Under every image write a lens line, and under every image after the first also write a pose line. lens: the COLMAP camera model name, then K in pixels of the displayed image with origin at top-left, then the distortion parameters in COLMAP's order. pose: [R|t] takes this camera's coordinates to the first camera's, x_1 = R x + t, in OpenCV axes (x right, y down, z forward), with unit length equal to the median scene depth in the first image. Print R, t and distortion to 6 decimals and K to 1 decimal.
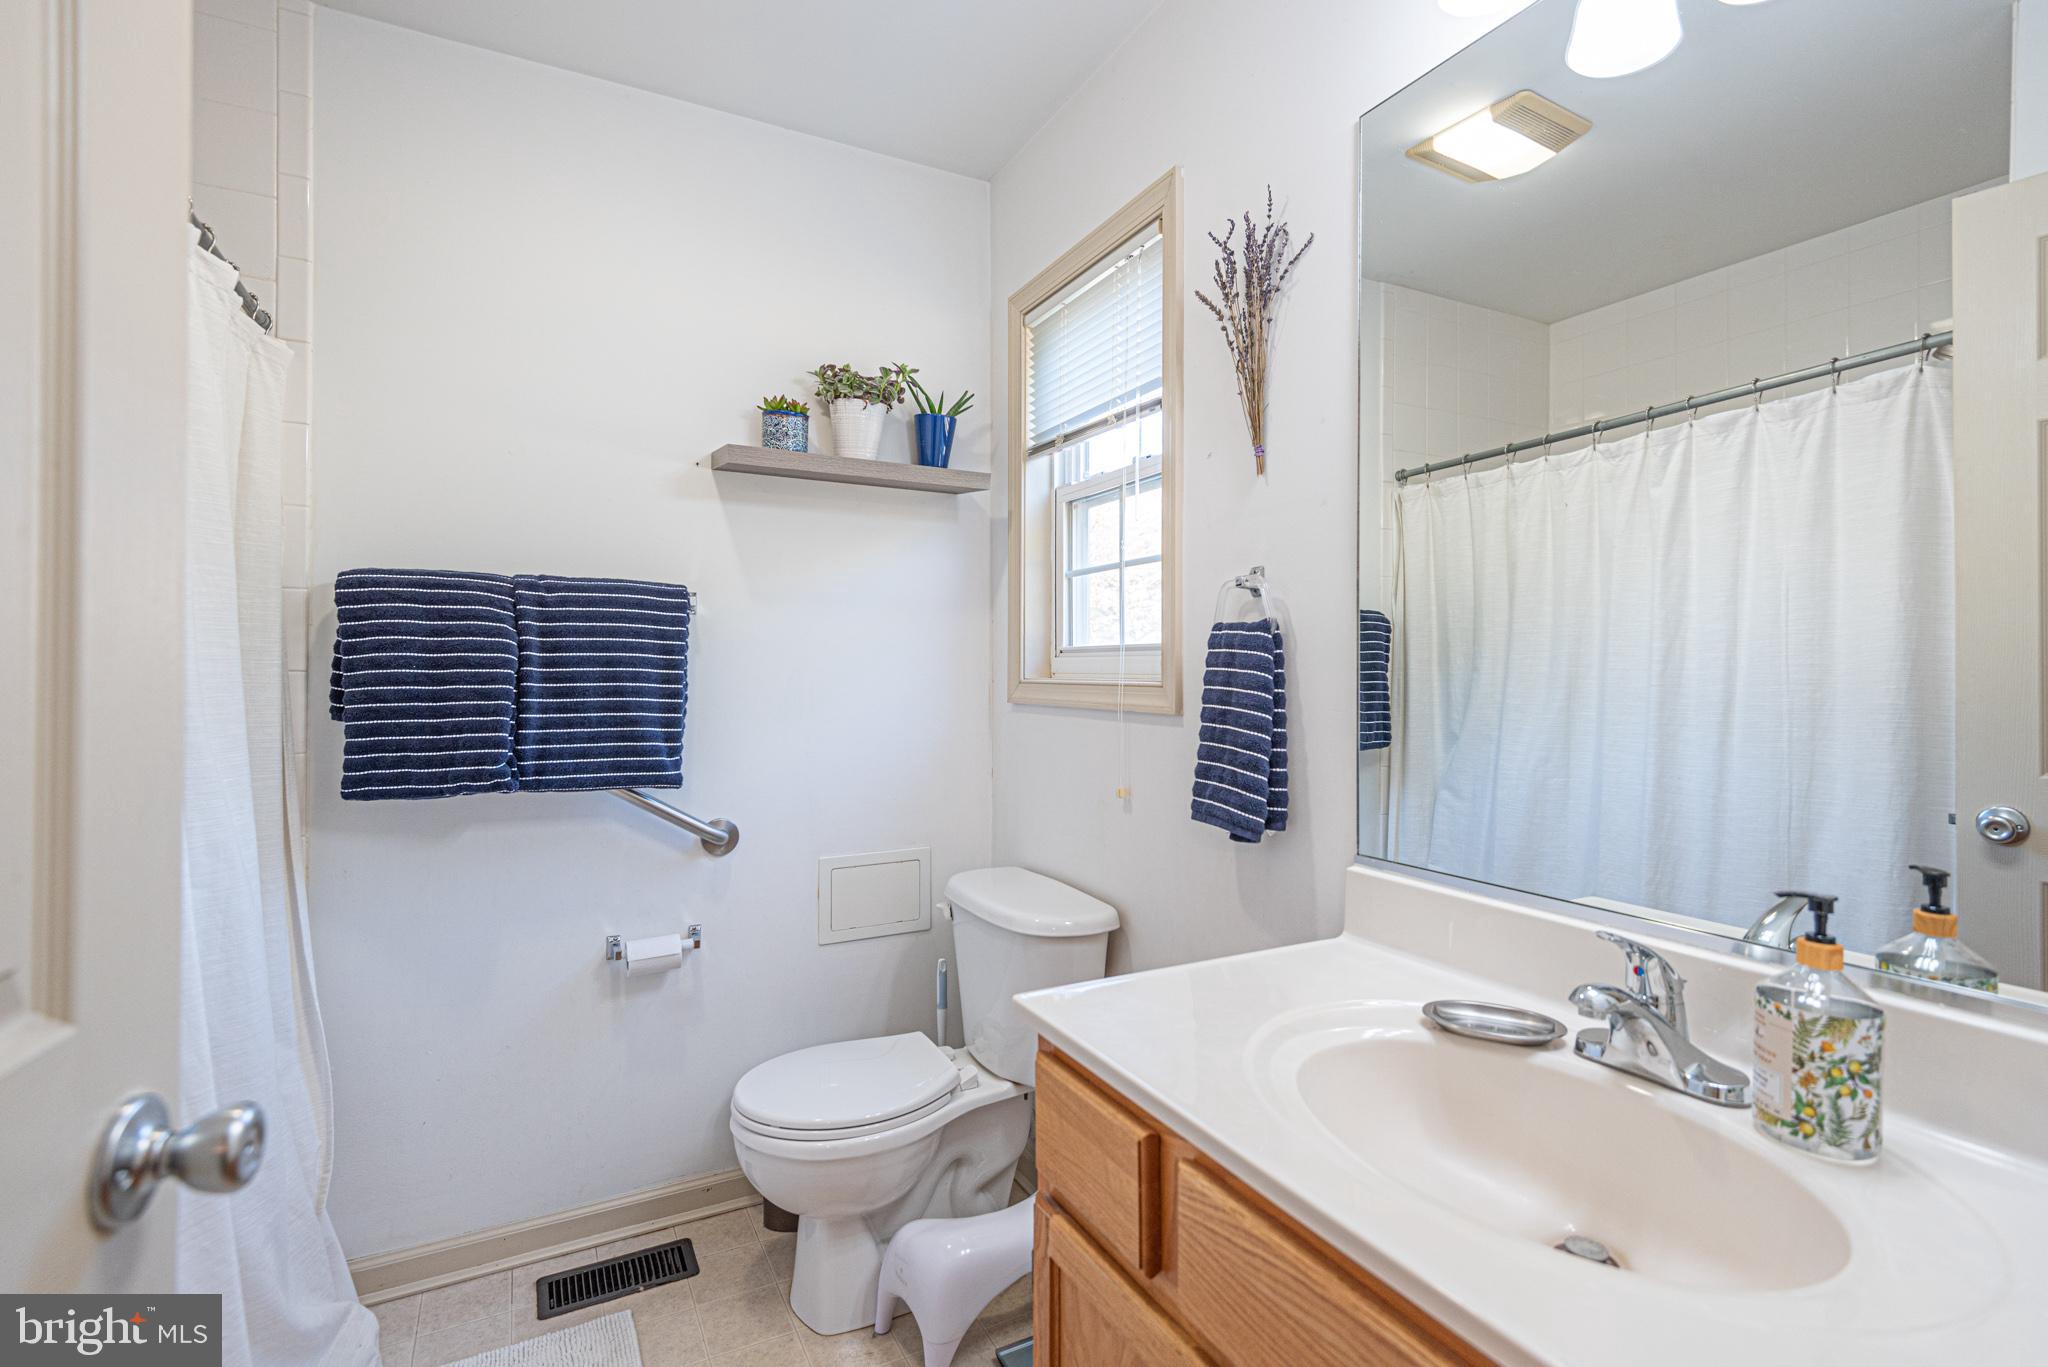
lens RADIAL K [[928.5, 0, 1028.4], [0, 928.5, 676.6], [0, 0, 1]] dist [0.032874, -0.015563]
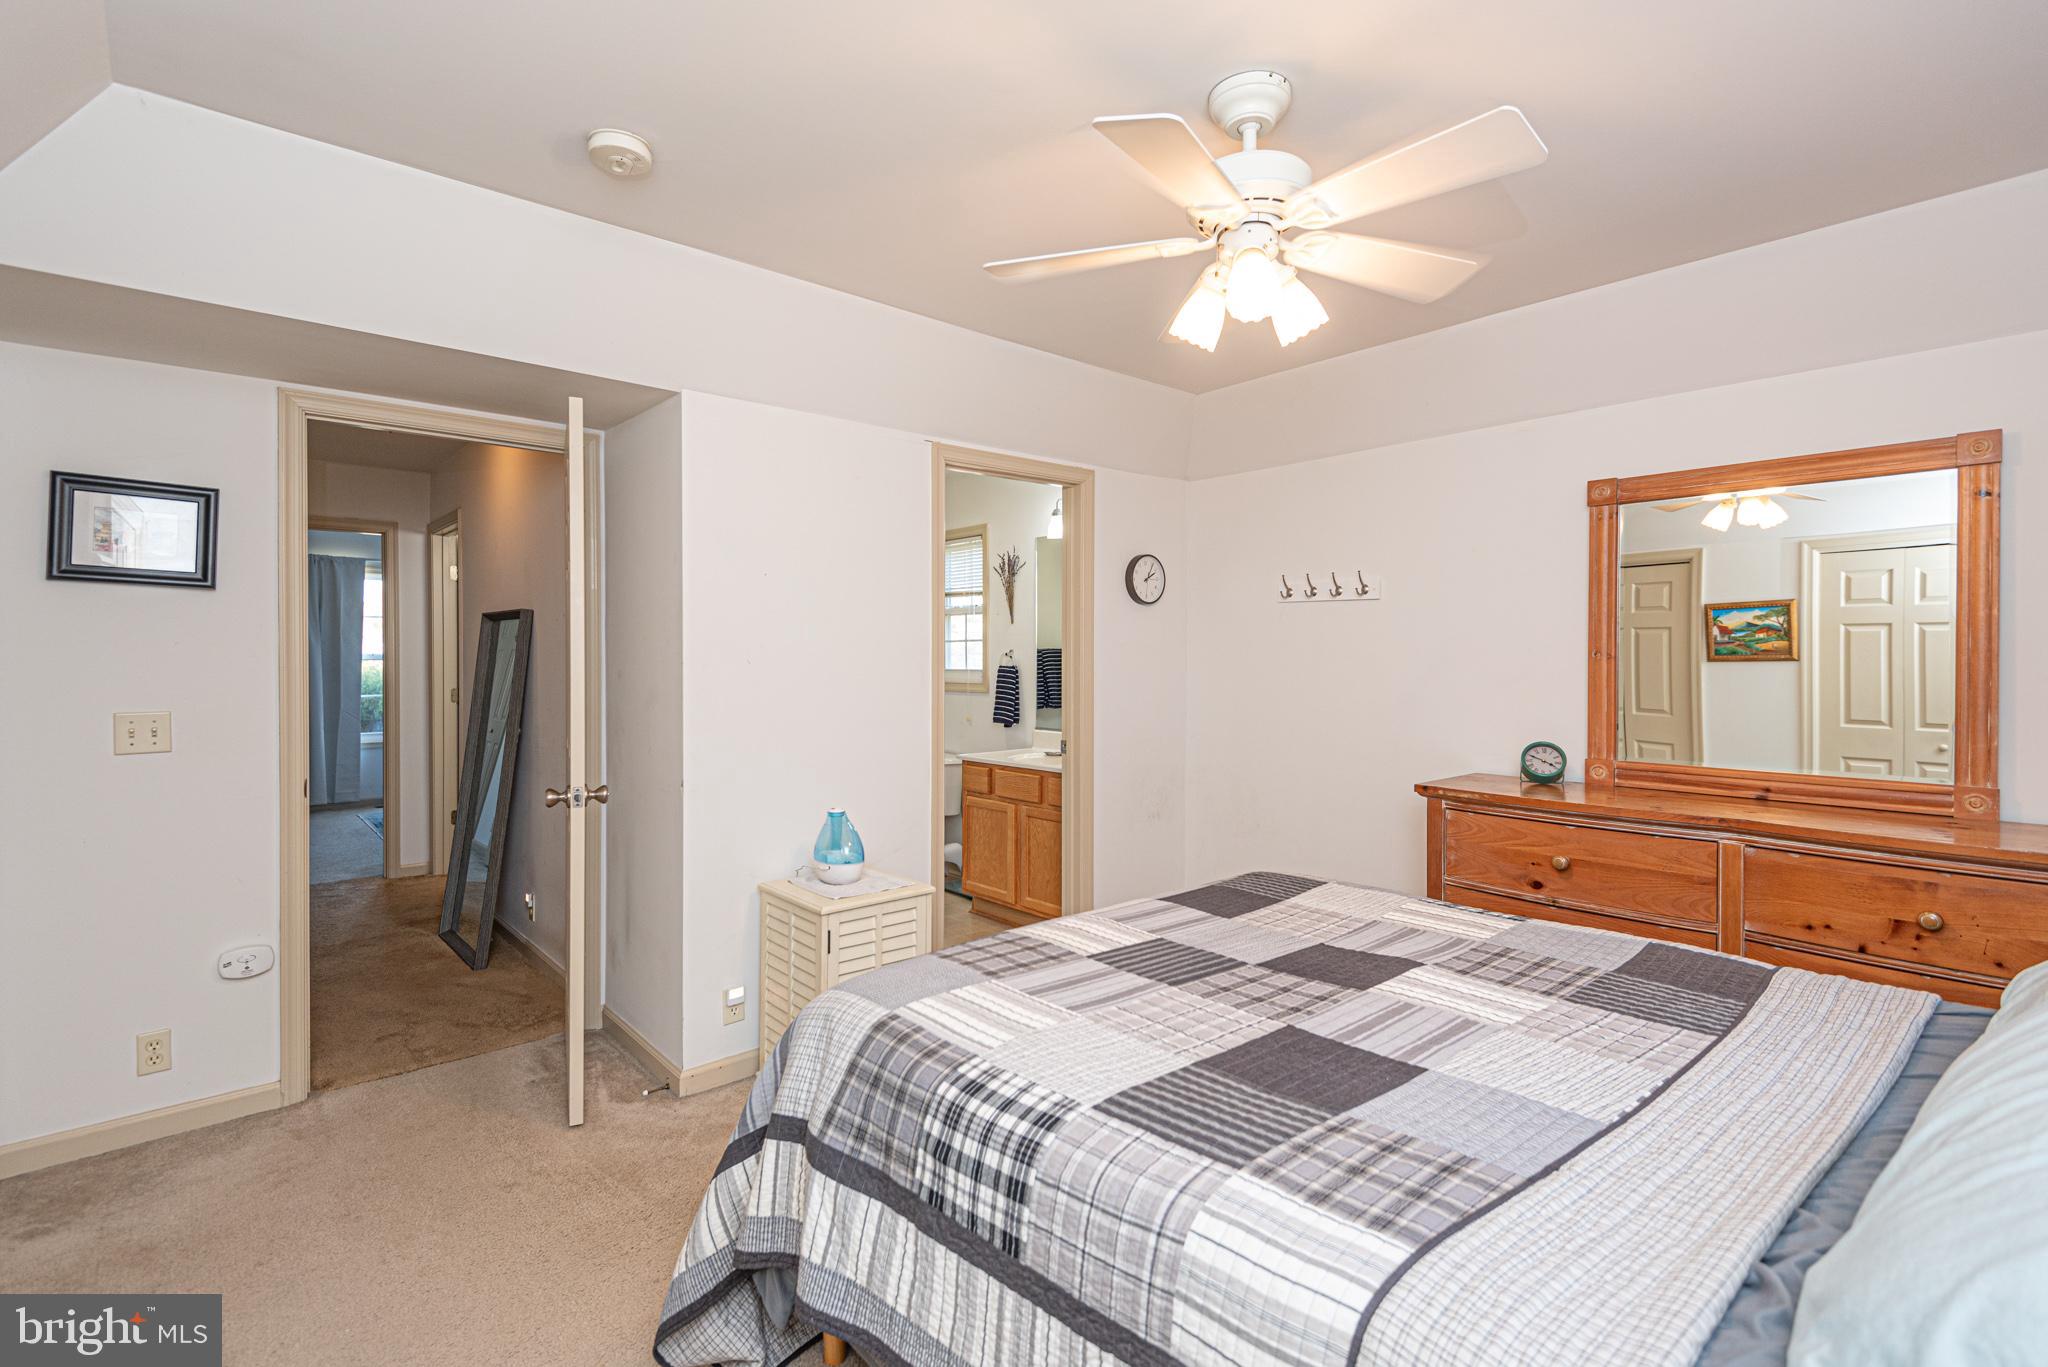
lens RADIAL K [[928.5, 0, 1028.4], [0, 928.5, 676.6], [0, 0, 1]] dist [0.032874, -0.015563]
pose [[0.969267, -0.002195, 0.246000, -0.537261], [0.000002, 0.999960, 0.008912, -0.046477], [-0.246010, -0.008638, 0.969229, -2.339711]]
